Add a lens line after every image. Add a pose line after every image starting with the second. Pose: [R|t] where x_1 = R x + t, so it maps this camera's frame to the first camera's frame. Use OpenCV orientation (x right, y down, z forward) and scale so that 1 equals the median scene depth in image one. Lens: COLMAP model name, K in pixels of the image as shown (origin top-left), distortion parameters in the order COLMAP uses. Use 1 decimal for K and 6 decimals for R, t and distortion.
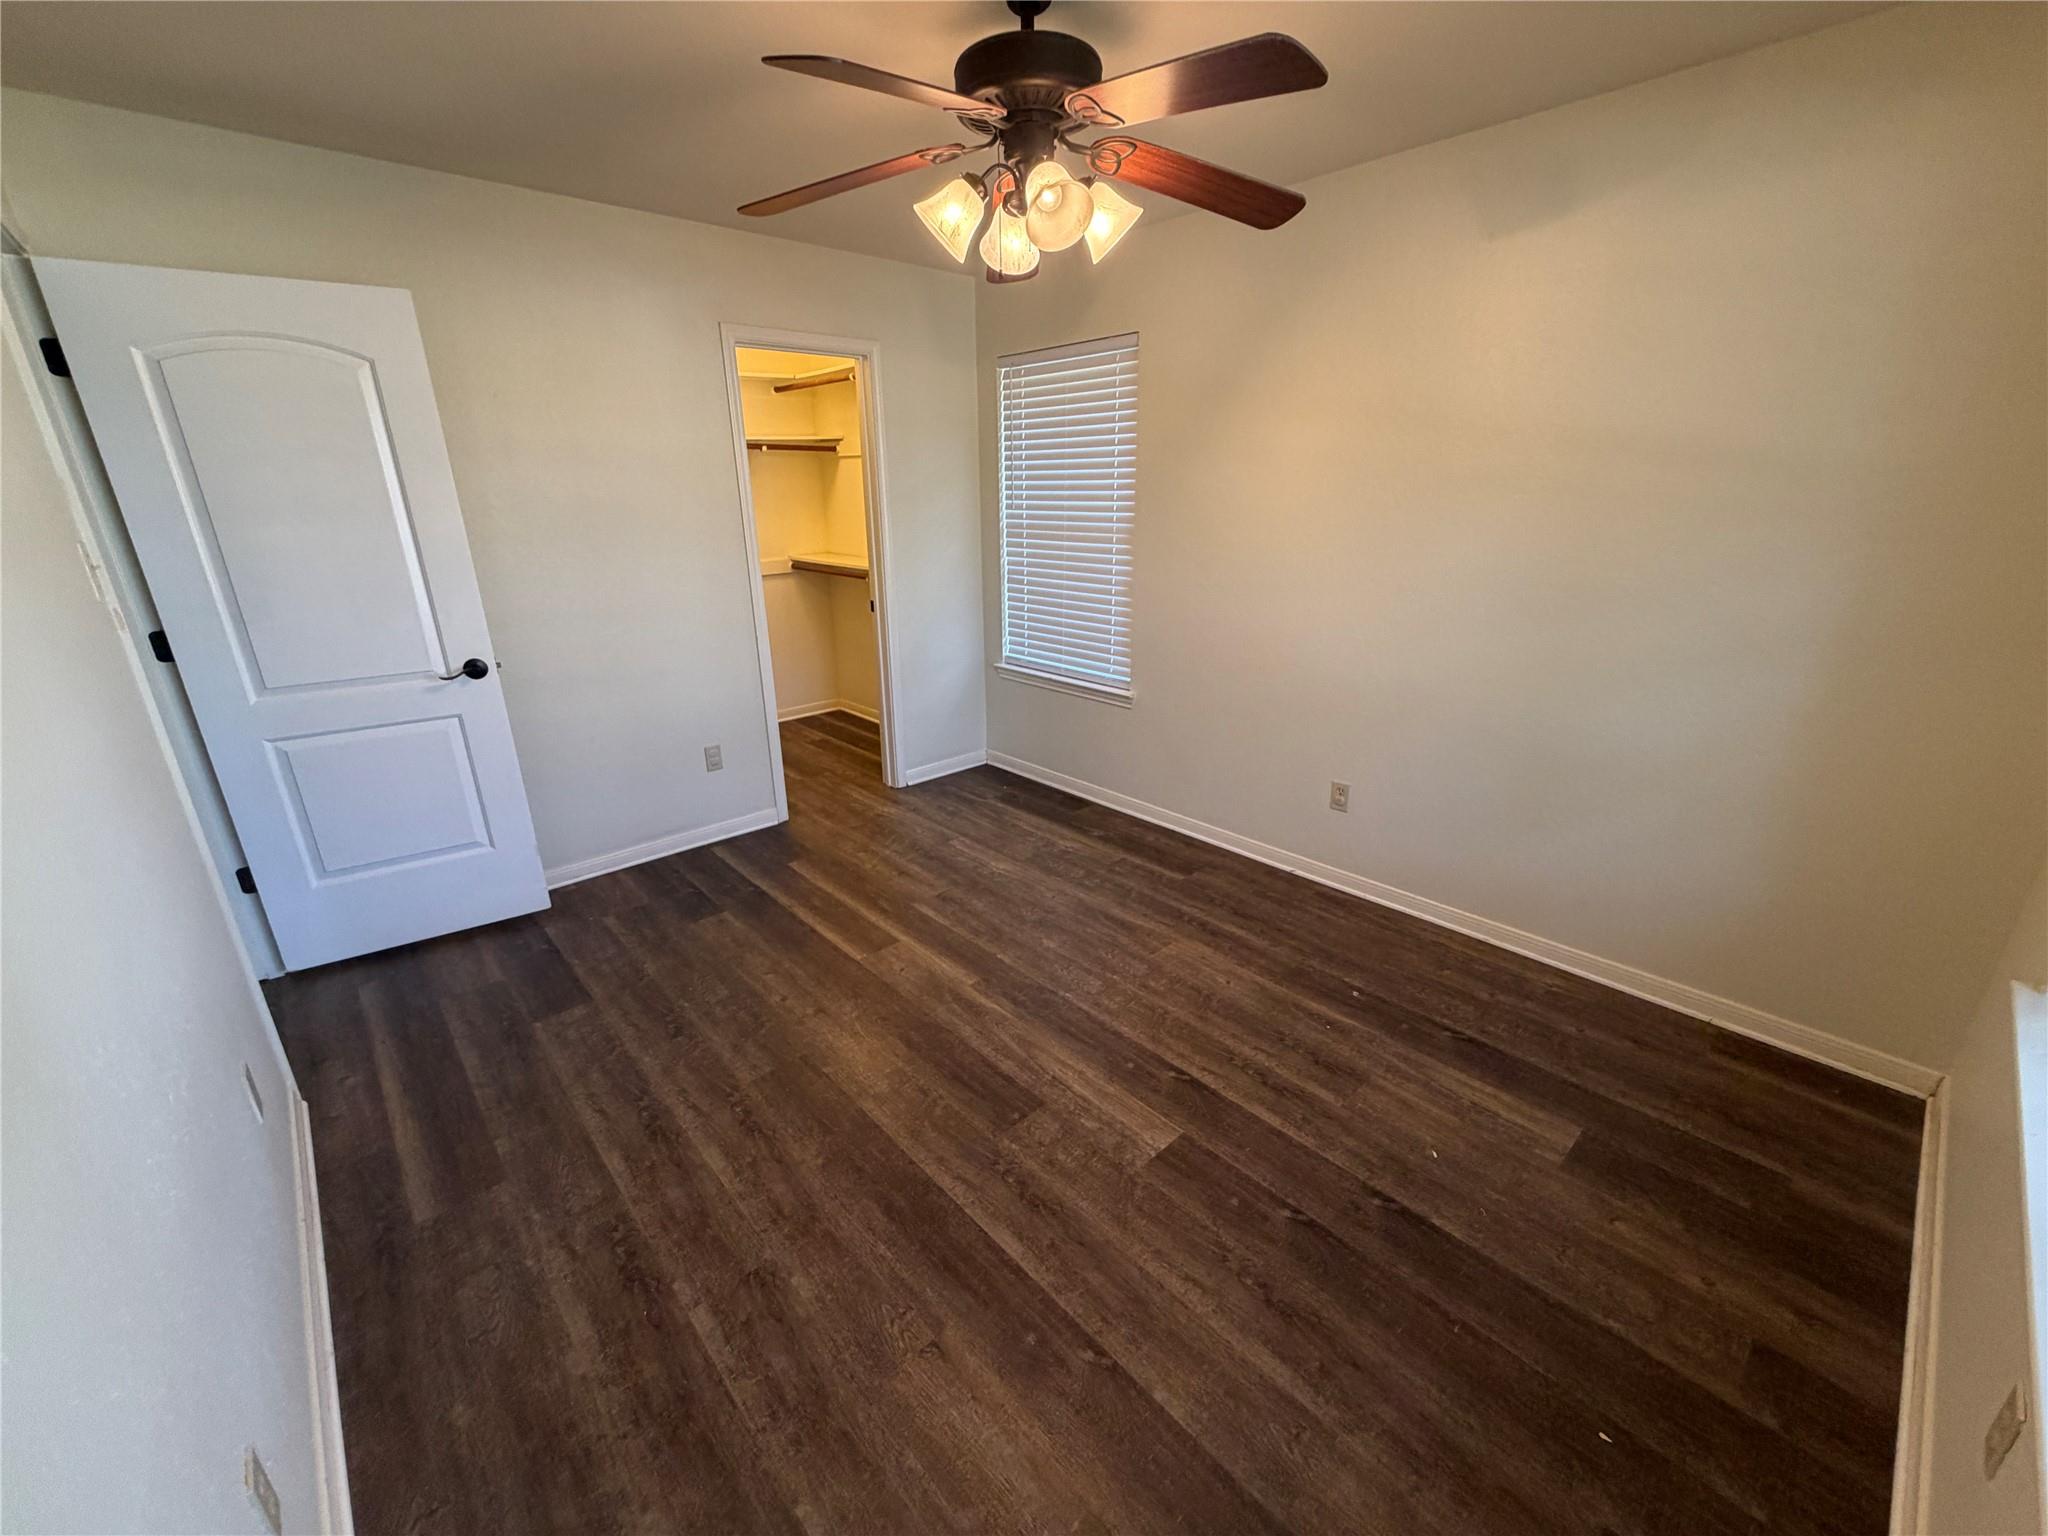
lens RADIAL K [[816.5, 0, 1021.1], [0, 816.5, 765.7], [0, 0, 1]] dist [-0.001419, 0.000004]
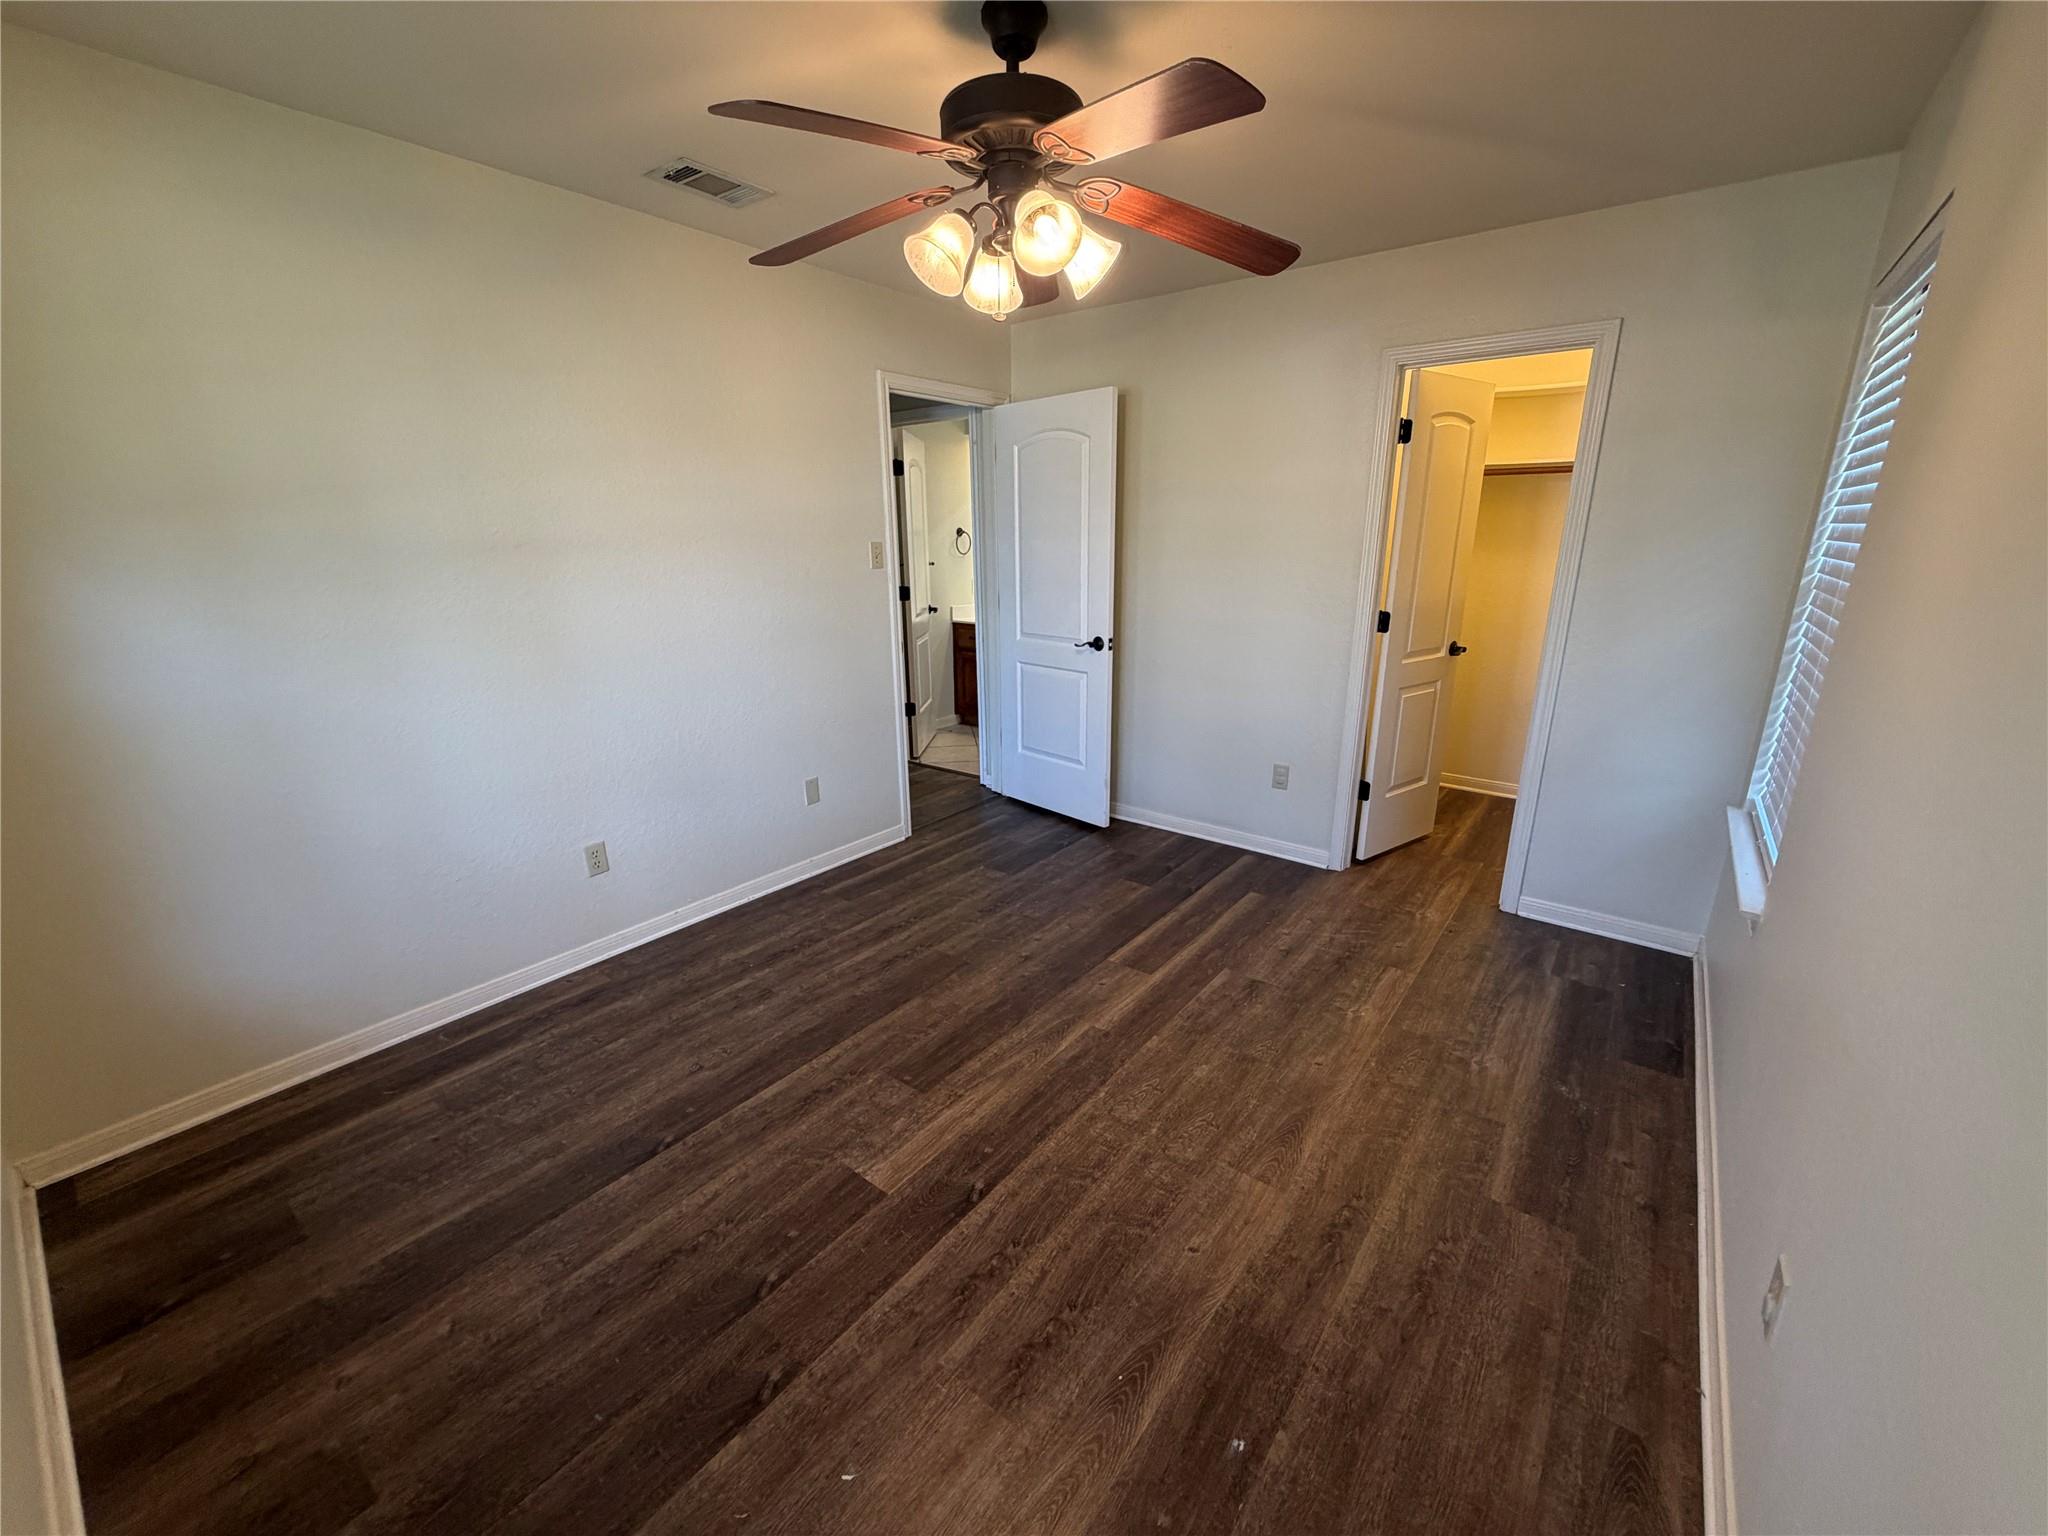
lens RADIAL K [[816.5, 0, 1021.1], [0, 816.5, 765.7], [0, 0, 1]] dist [-0.001419, 0.000004]
pose [[0.171915, 0.284748, -0.943061, 0.851440], [-0.318164, 0.922059, 0.220407, -0.229980], [0.932318, 0.262157, 0.249113, 0.682478]]
